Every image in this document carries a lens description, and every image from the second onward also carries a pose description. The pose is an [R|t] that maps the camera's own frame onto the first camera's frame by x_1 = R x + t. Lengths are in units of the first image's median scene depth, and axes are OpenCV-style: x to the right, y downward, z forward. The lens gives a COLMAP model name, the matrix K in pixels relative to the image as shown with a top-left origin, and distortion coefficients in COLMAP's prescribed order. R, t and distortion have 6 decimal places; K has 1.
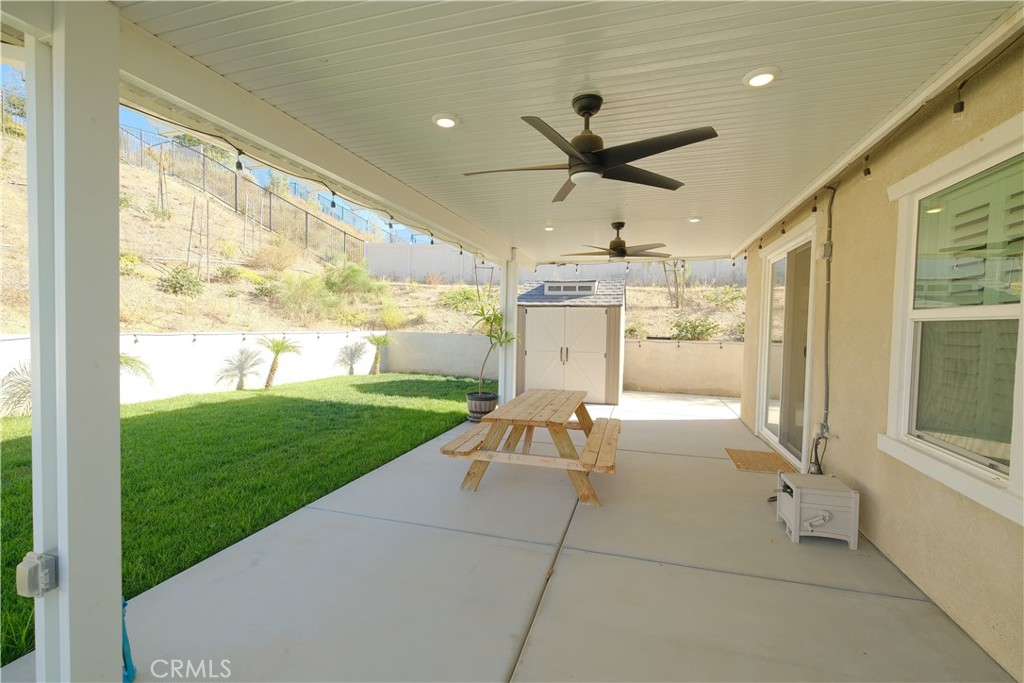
lens RADIAL K [[442.6, 0, 508.9], [0, 442.6, 343.0], [0, 0, 1]] dist [-0.005460, 0.001216]
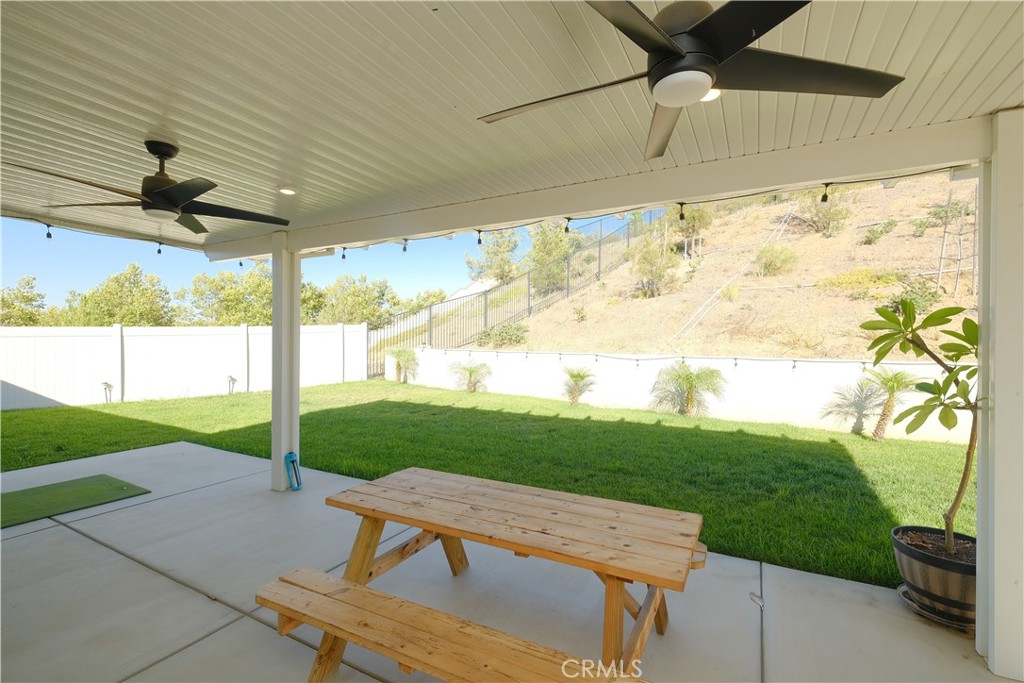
lens RADIAL K [[442.6, 0, 515.2], [0, 442.6, 340.2], [0, 0, 1]] dist [-0.005460, 0.001216]
pose [[-0.203326, -0.015063, -0.978995, 0.244888], [-0.048711, 0.998799, -0.005251, -0.022013], [0.977899, 0.046620, -0.203815, 0.443119]]
